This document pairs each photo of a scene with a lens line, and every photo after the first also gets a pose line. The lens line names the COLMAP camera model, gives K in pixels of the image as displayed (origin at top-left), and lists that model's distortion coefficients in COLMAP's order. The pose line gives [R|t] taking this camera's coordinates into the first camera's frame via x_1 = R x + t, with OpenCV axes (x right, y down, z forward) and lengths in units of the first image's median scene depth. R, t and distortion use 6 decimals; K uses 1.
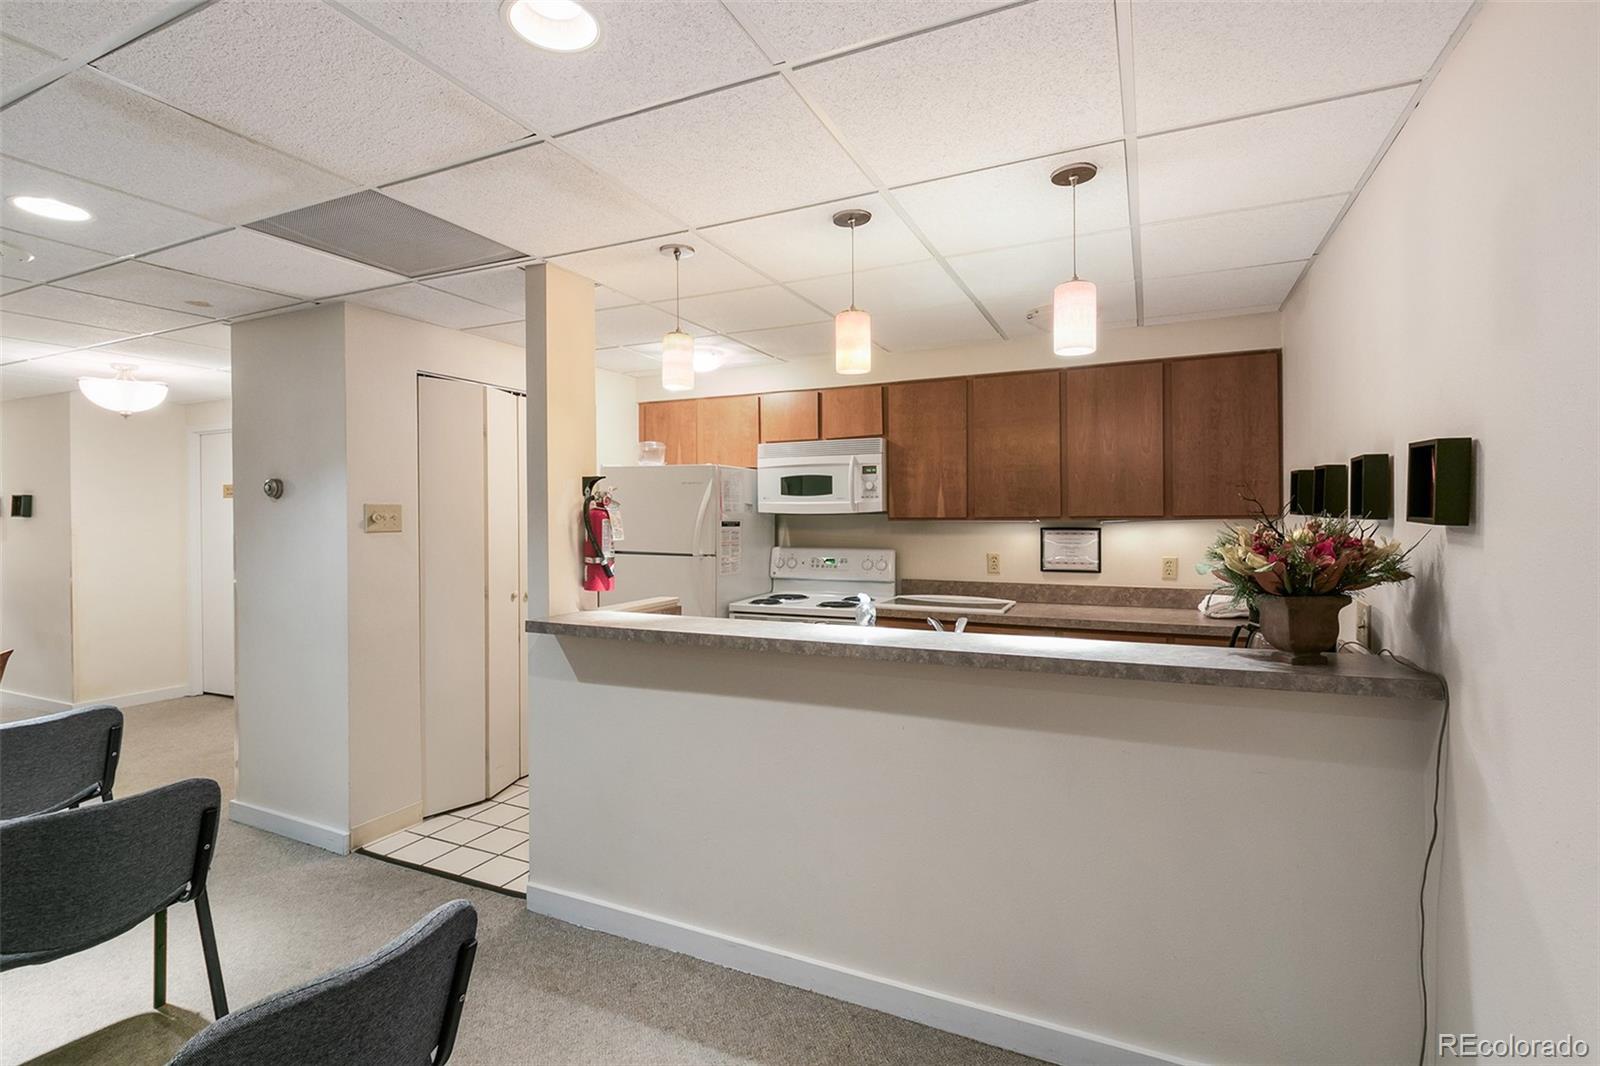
lens RADIAL K [[751.8, 0, 791.3], [0, 751.8, 524.9], [0, 0, 1]] dist [-0.004108, -0.000749]
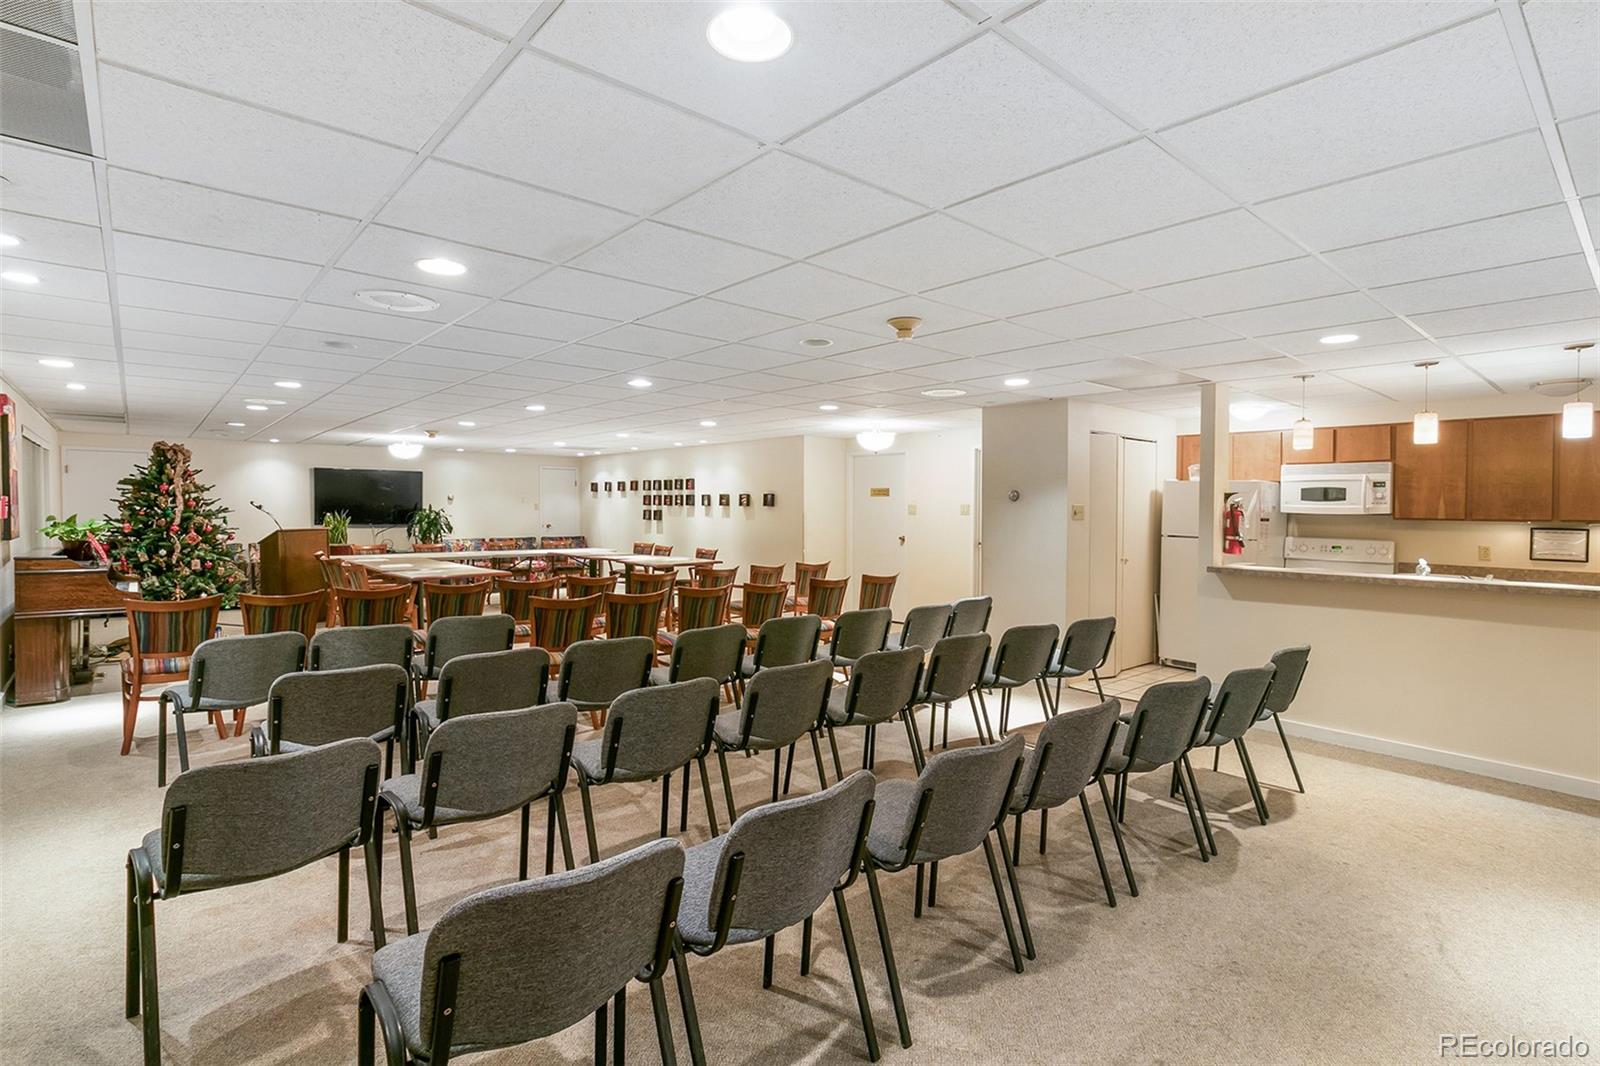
lens RADIAL K [[751.8, 0, 809.5], [0, 751.8, 526.9], [0, 0, 1]] dist [-0.004108, -0.000749]
pose [[0.914973, 0.025859, -0.402686, -0.317000], [-0.021028, 0.999644, 0.016412, 0.007798], [0.402968, -0.006549, 0.915191, -0.763442]]
